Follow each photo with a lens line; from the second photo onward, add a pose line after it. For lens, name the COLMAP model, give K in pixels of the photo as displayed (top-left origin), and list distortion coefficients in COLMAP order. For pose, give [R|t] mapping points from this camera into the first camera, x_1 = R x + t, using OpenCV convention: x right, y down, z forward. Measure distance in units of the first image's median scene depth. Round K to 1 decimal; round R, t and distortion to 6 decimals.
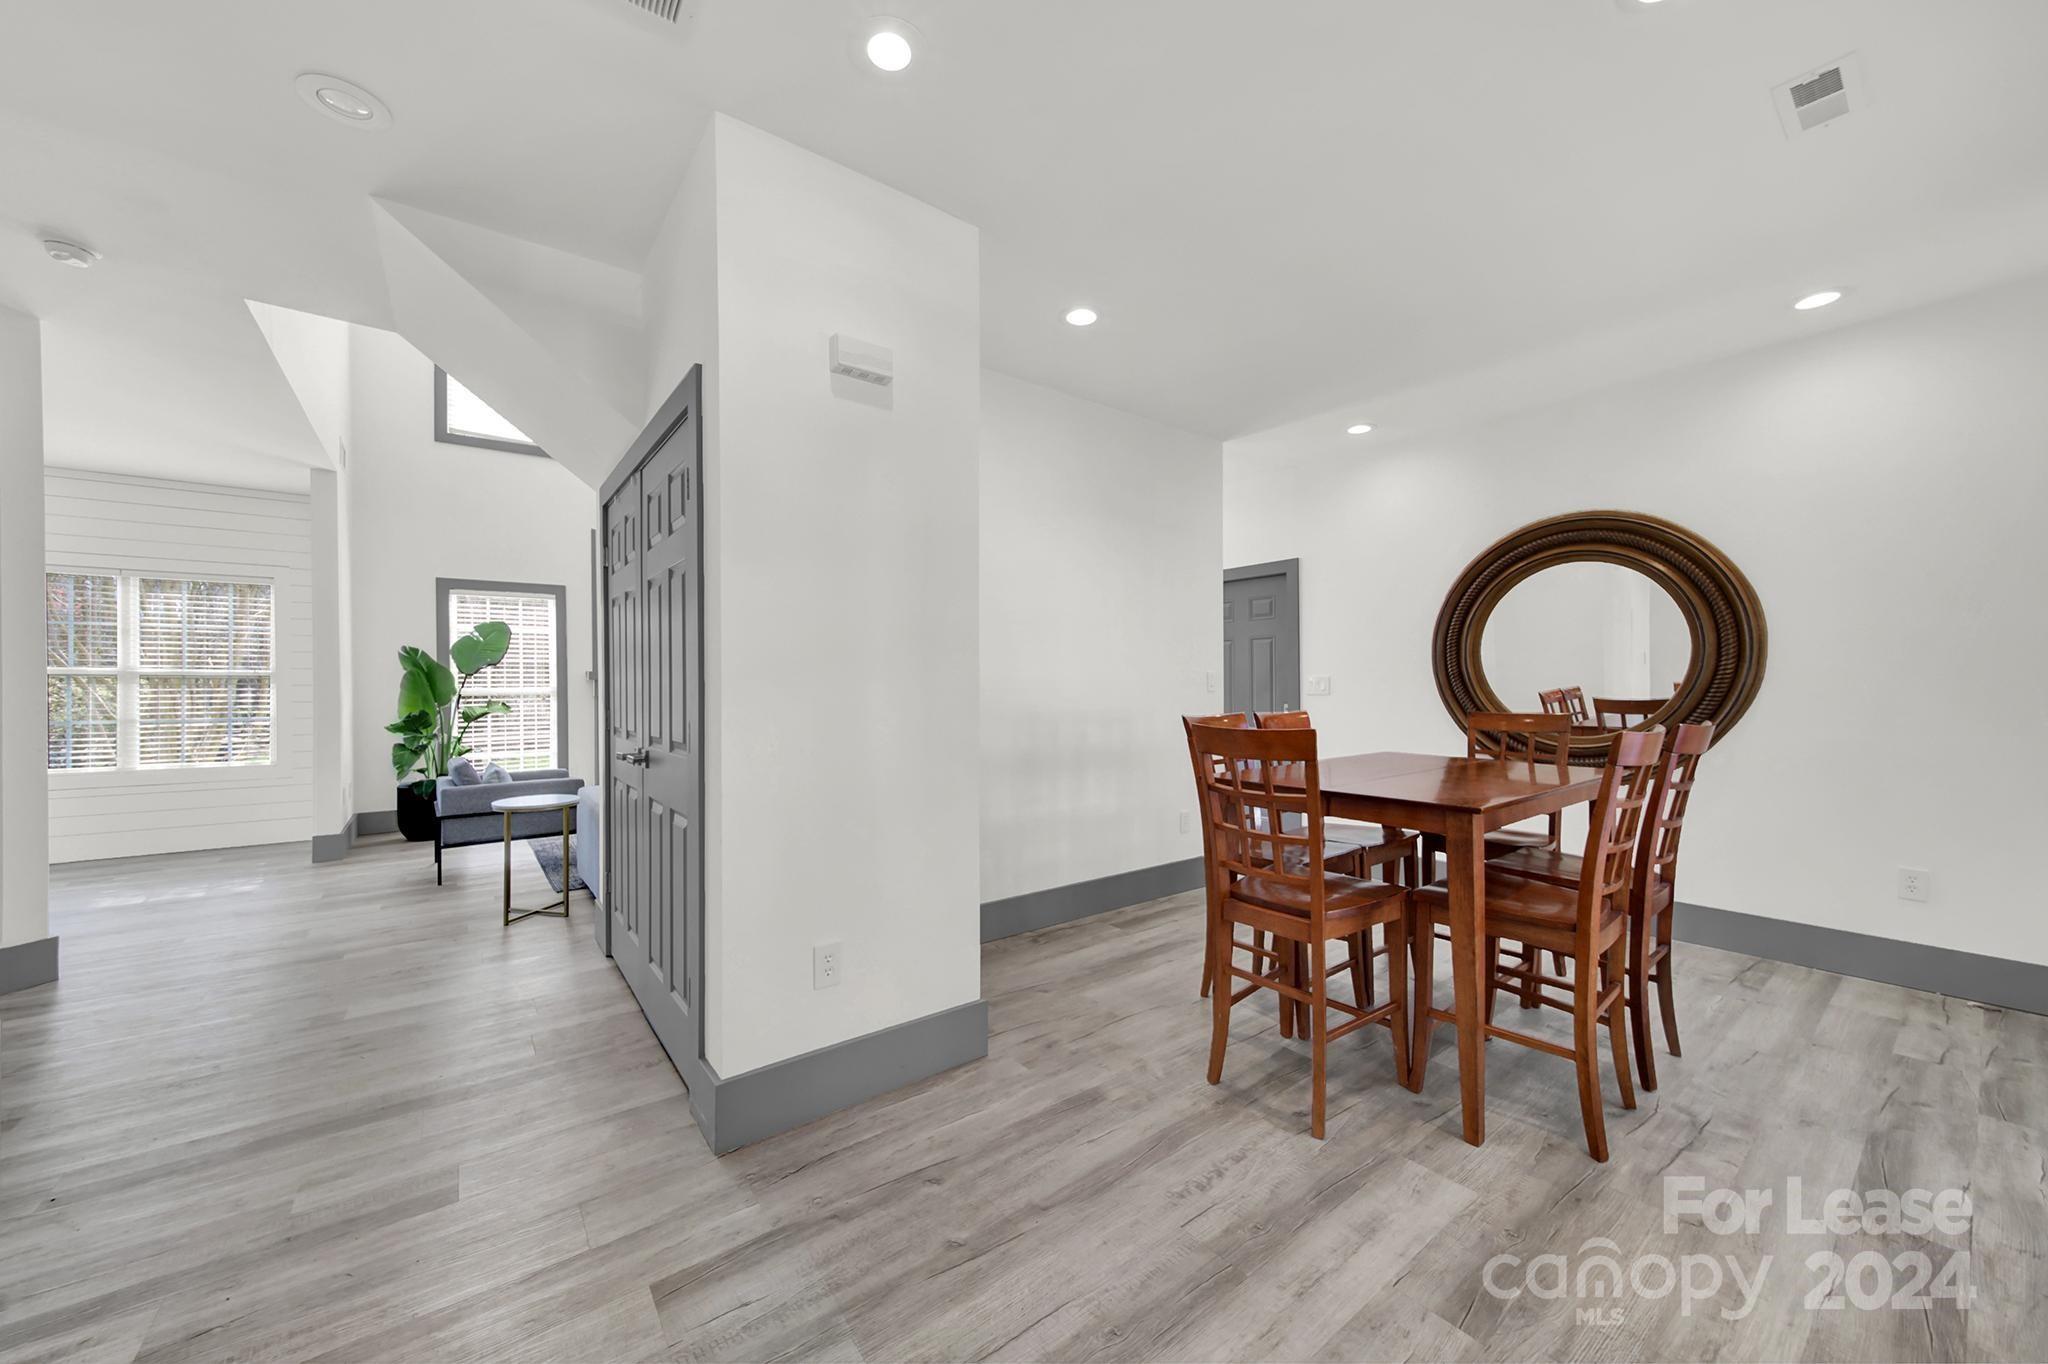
lens RADIAL K [[742.4, 0, 1024.0], [0, 742.4, 682.0], [0, 0, 1]] dist [0.002161, 0.000205]
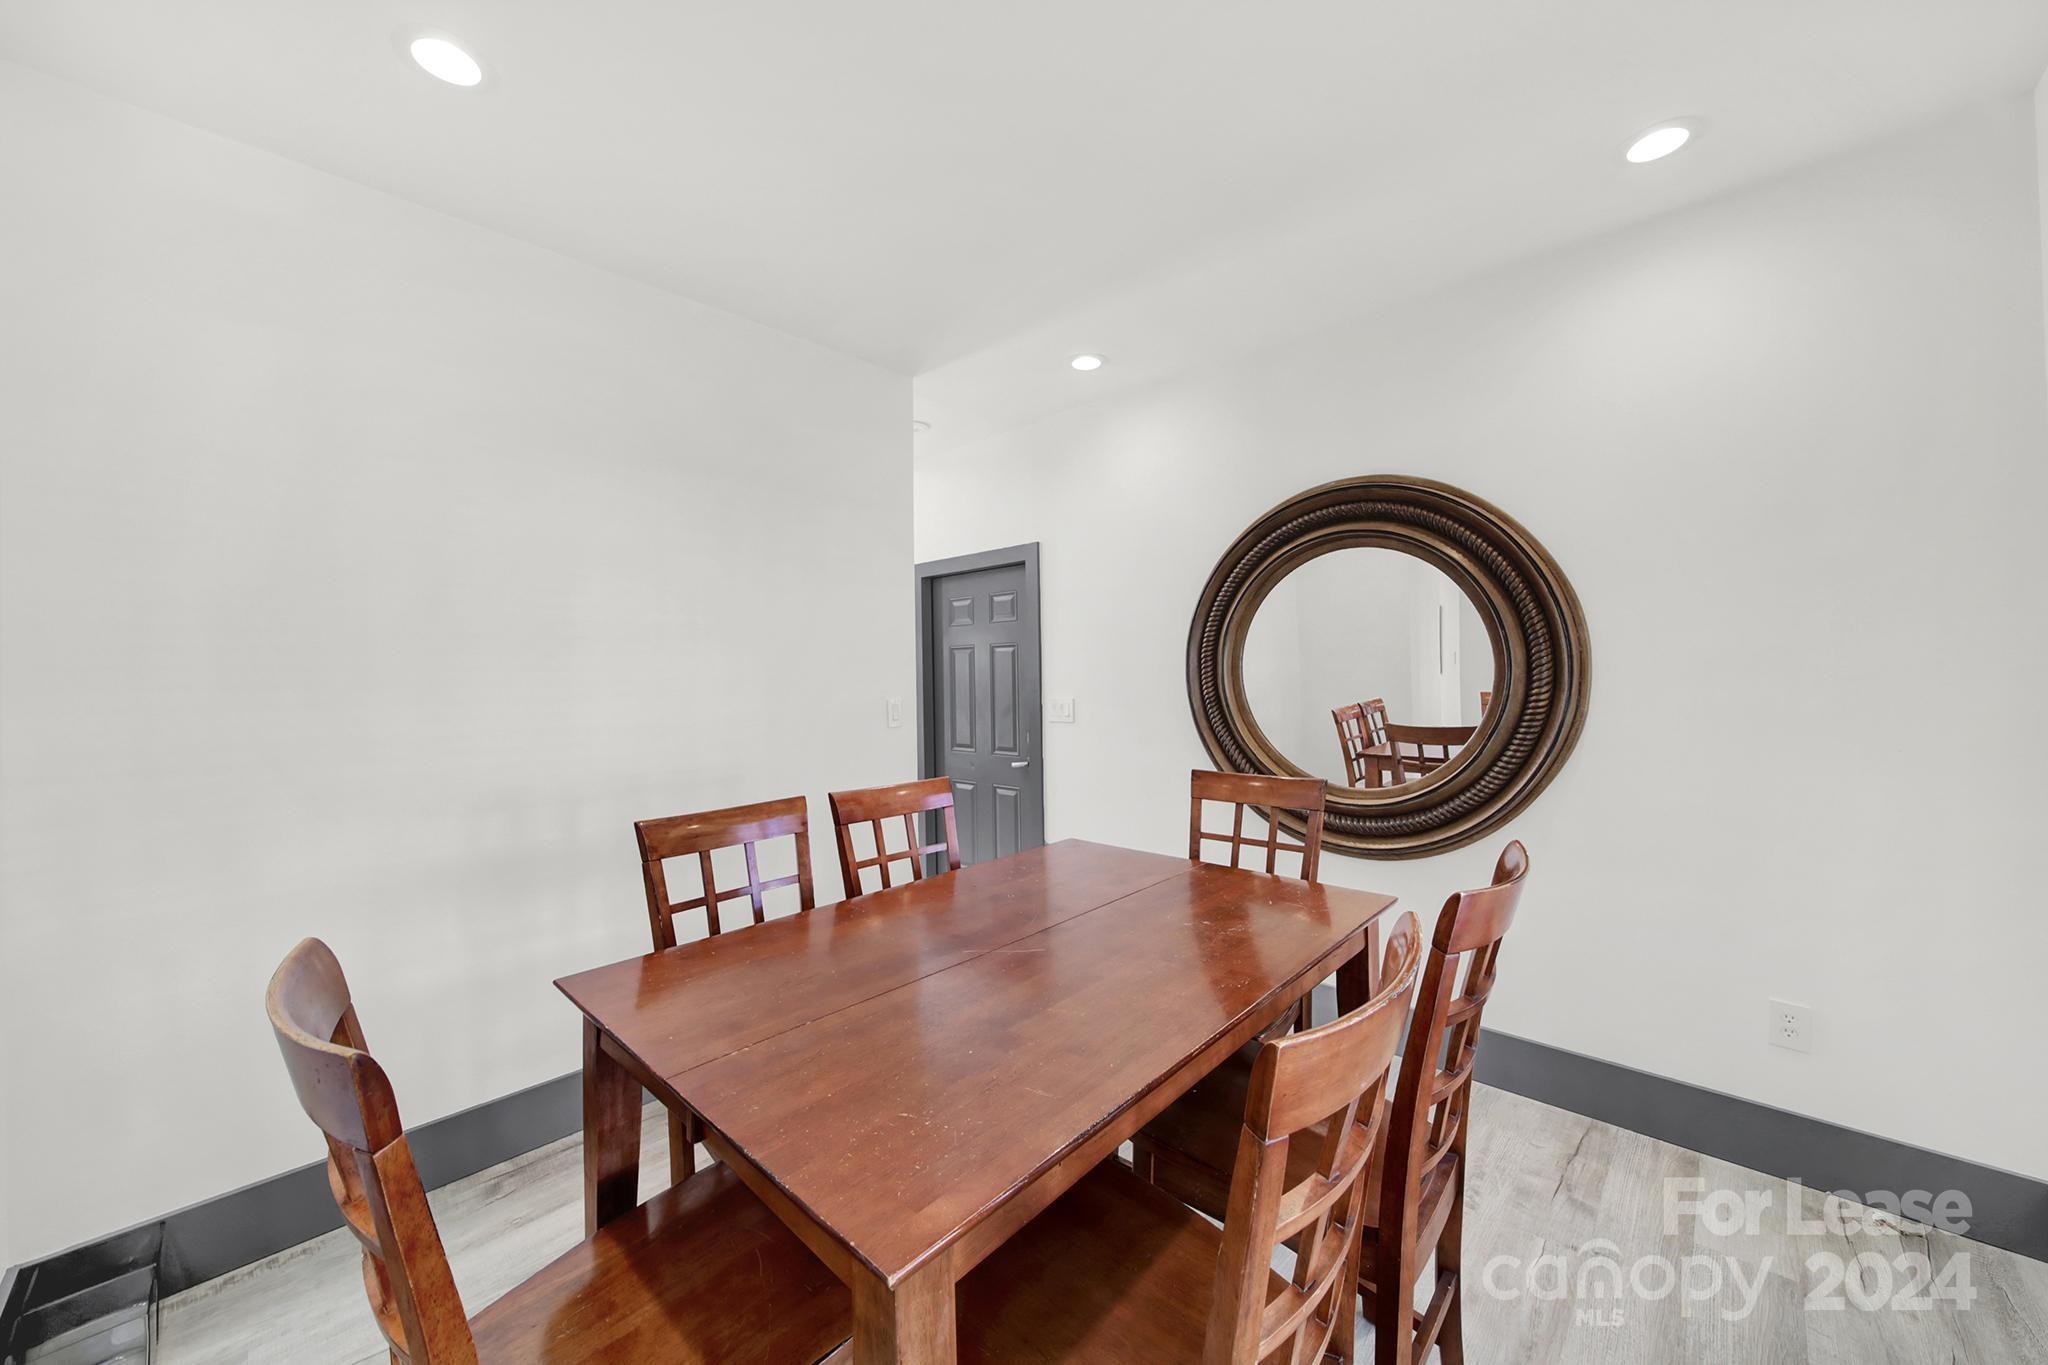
lens RADIAL K [[722.4, 0, 1022.6], [0, 722.4, 670.4], [0, 0, 1]] dist [-0.000659, -0.000096]
pose [[0.989482, -0.017609, 0.143577, 0.341274], [0.017690, 0.999843, 0.000717, -0.049764], [-0.143567, 0.001831, 0.989639, 0.370073]]
